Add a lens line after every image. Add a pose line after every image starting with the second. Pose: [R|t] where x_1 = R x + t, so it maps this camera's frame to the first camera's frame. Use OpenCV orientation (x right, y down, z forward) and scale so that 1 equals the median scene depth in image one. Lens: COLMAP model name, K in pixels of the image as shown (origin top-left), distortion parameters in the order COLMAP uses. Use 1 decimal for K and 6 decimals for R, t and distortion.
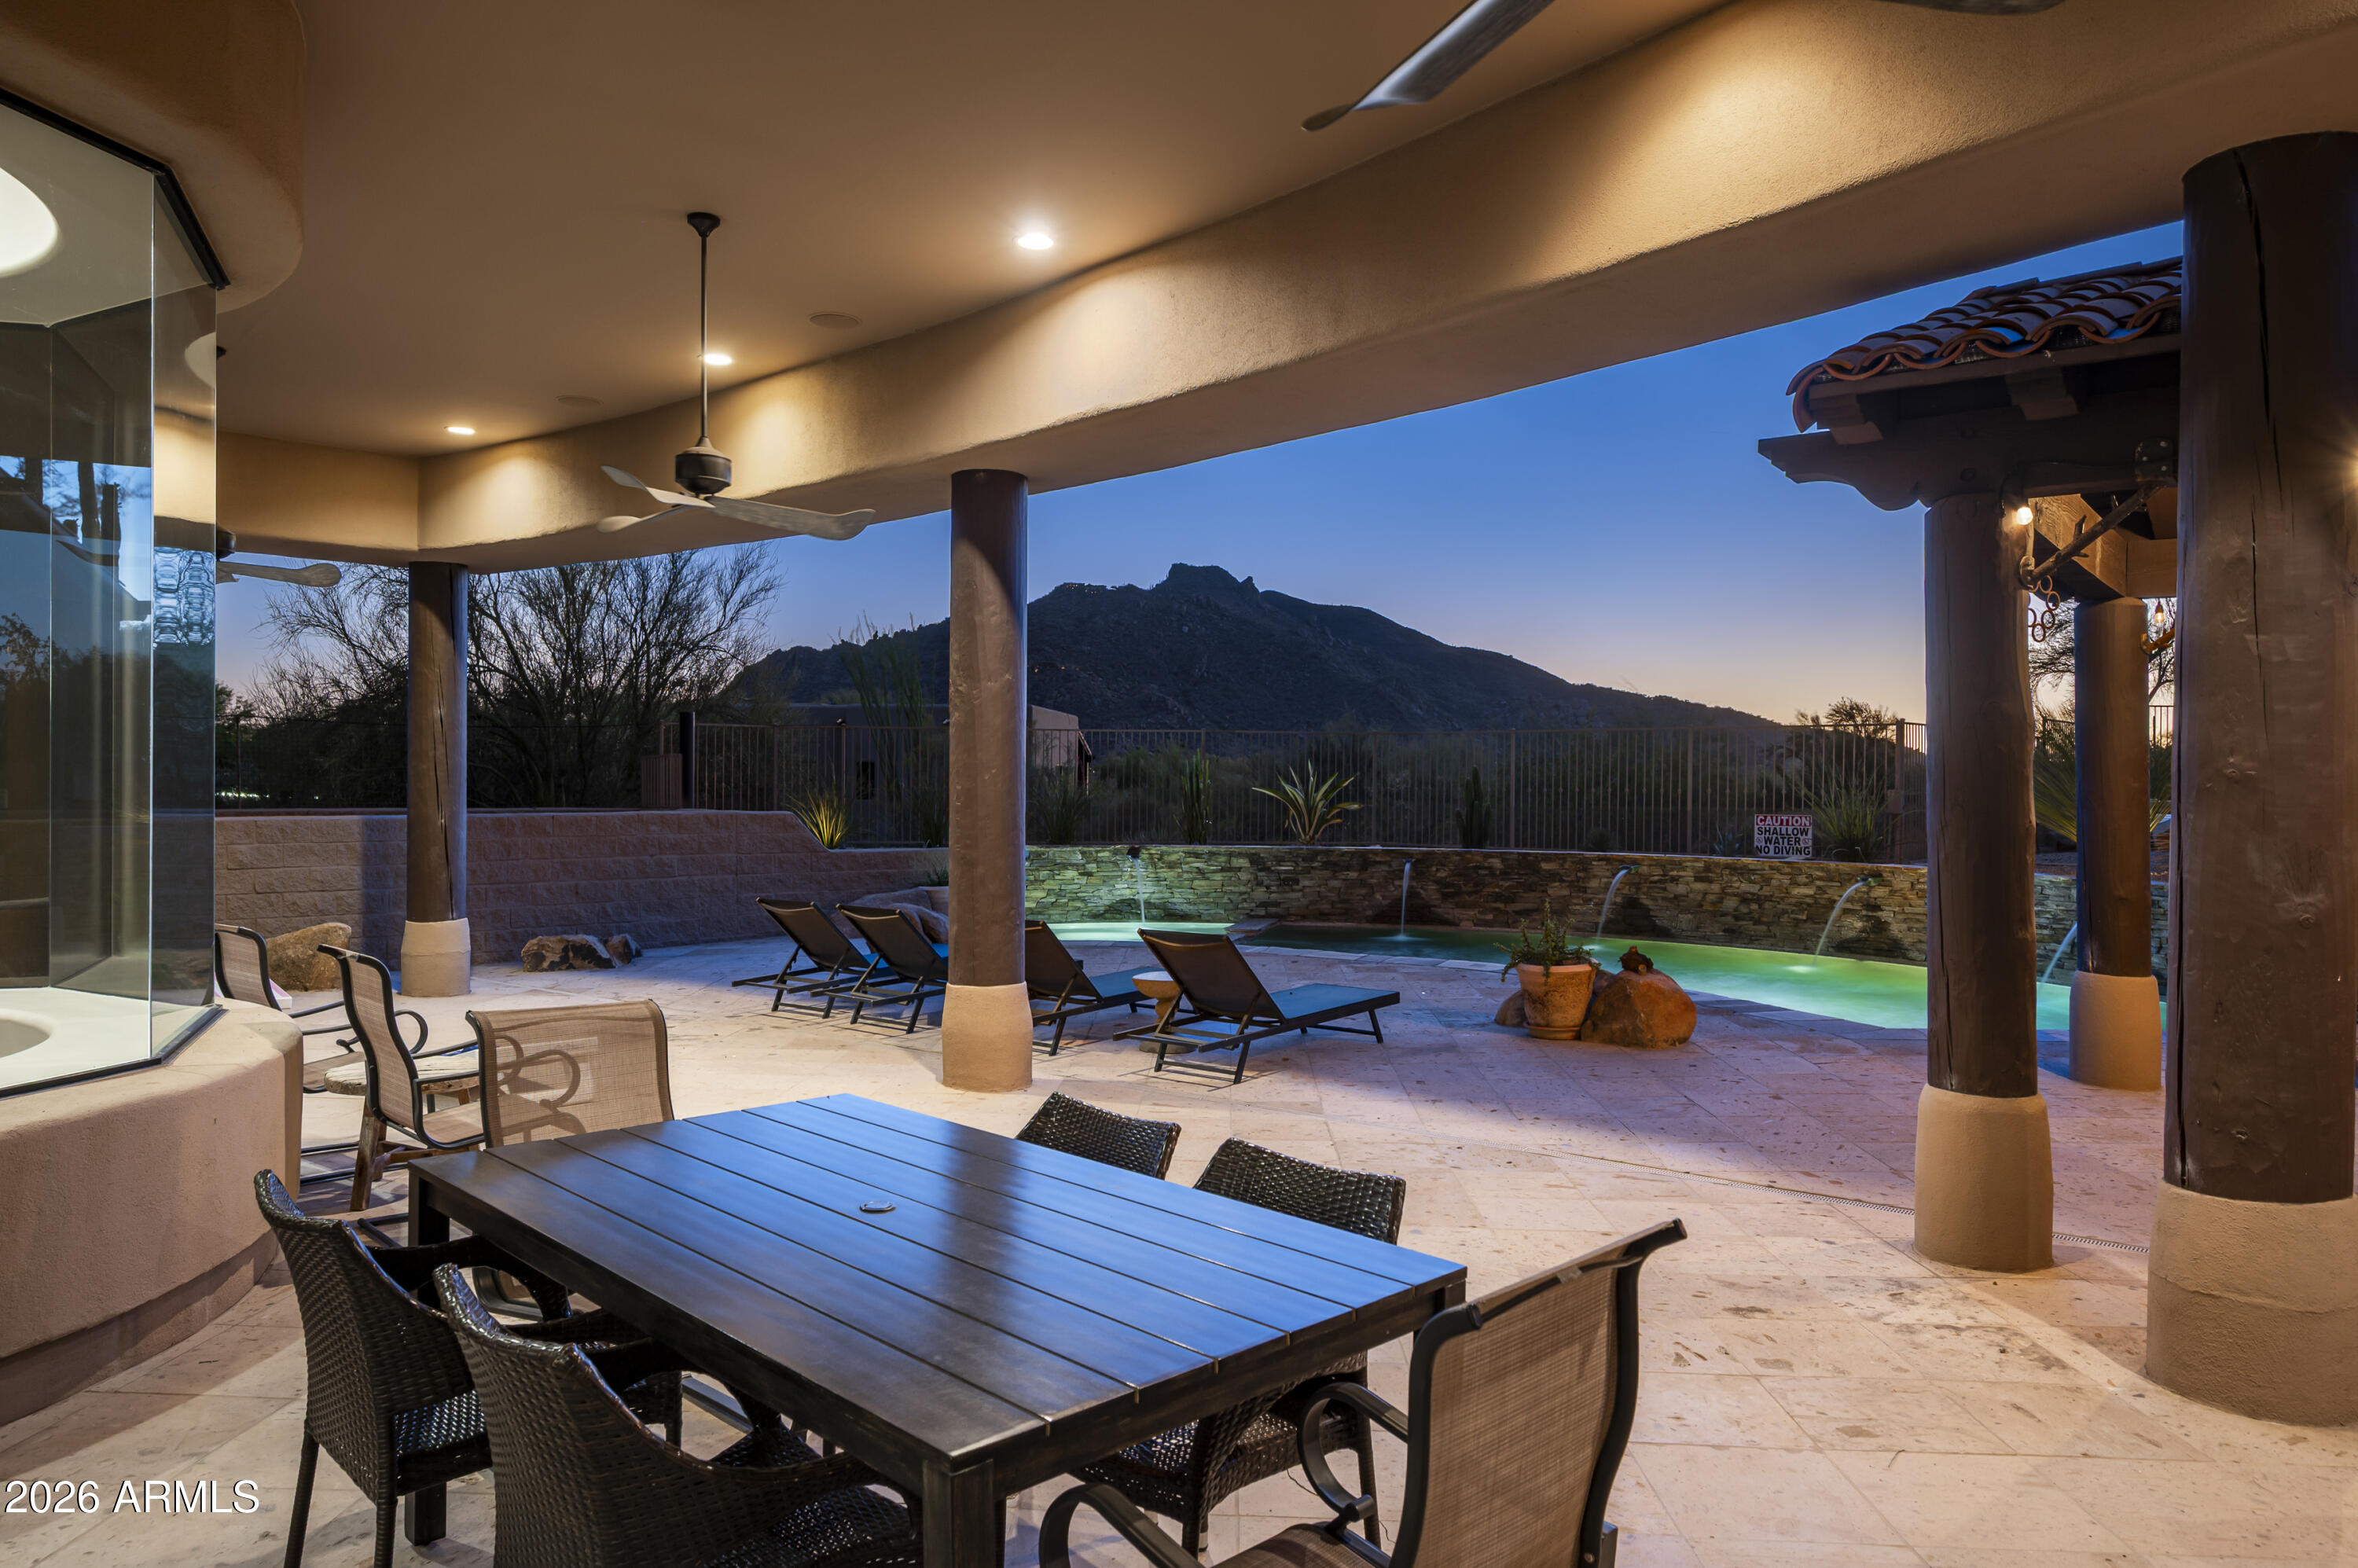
lens RADIAL K [[1513.0, 0, 1179.0], [0, 1513.0, 784.0], [0, 0, 1]] dist [-0.000498, 0.000131]
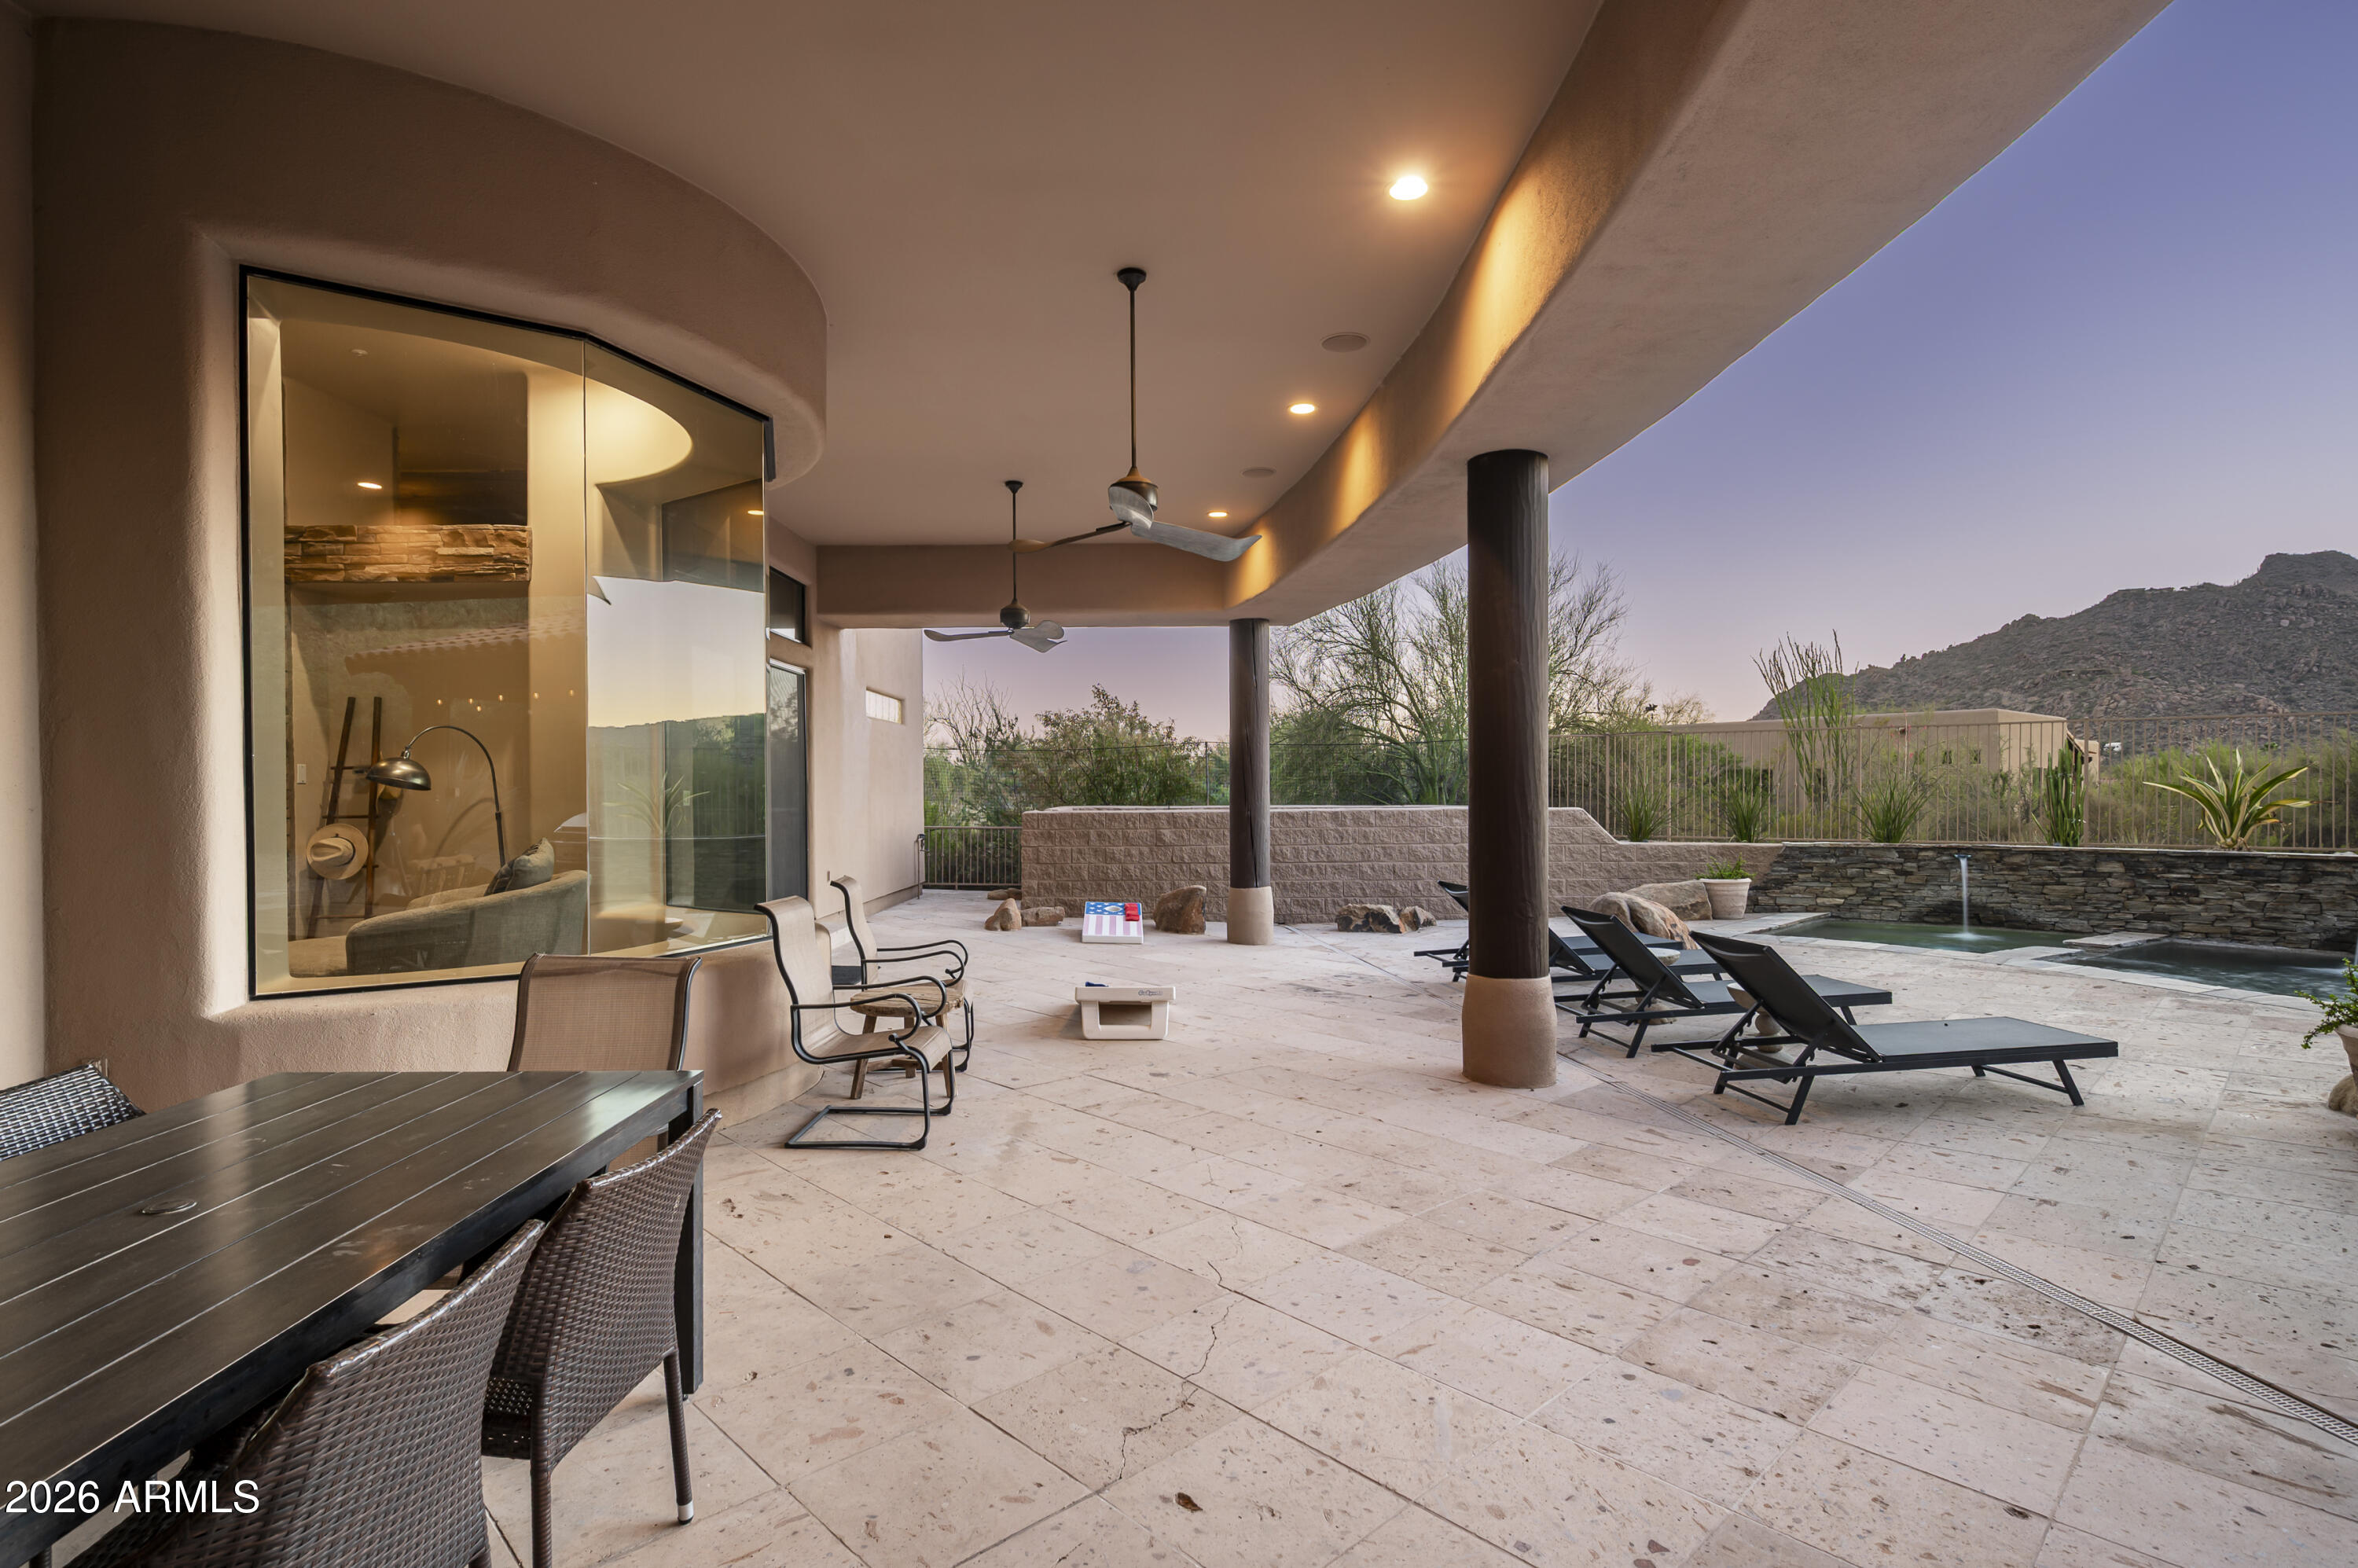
lens RADIAL K [[1156.0, 0, 1175.1], [0, 1156.0, 800.9], [0, 0, 1]] dist [0.002001, -0.000447]
pose [[0.723761, -0.003878, -0.690039, 0.128656], [0.008690, 0.999956, 0.003494, 0.007543], [0.689996, -0.008525, 0.723763, 0.166078]]
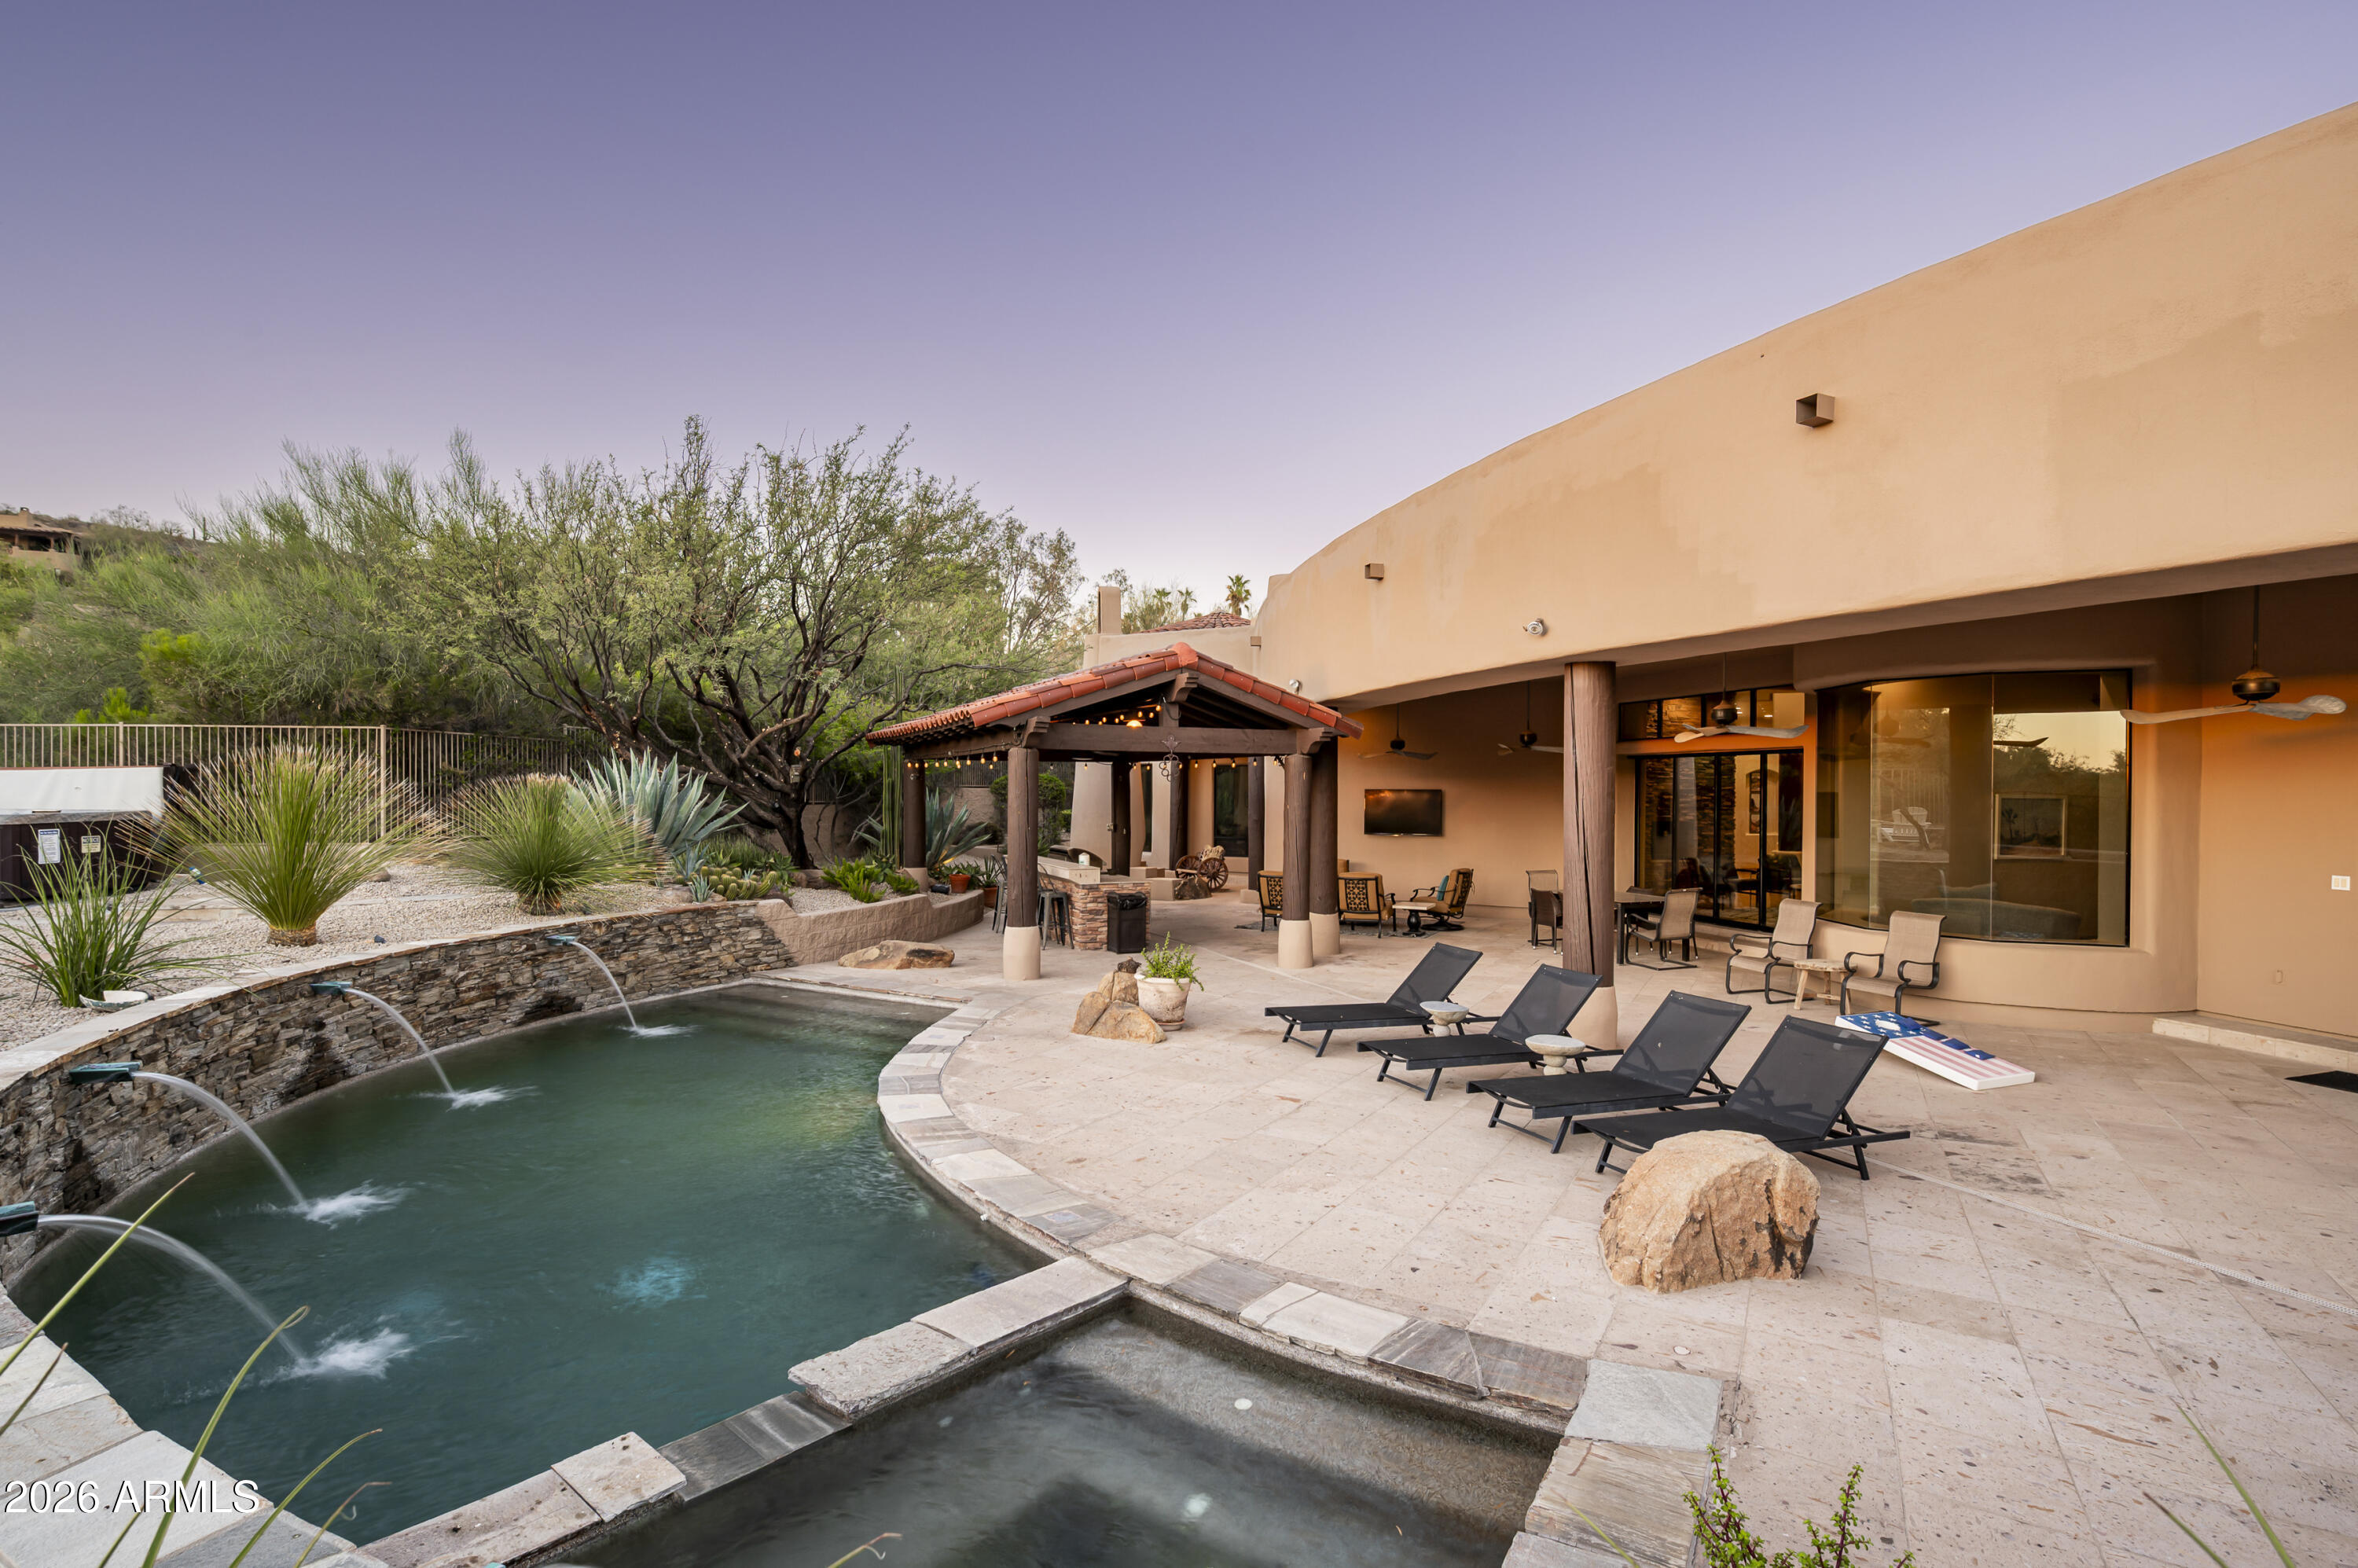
lens RADIAL K [[1146.8, 0, 1173.9], [0, 1146.8, 792.4], [0, 0, 1]] dist [0.000695, -0.000573]
pose [[-0.885337, -0.012301, 0.464787, -0.161224], [-0.011017, 0.999924, 0.005479, -0.037531], [-0.464819, -0.000269, -0.885406, 1.227436]]
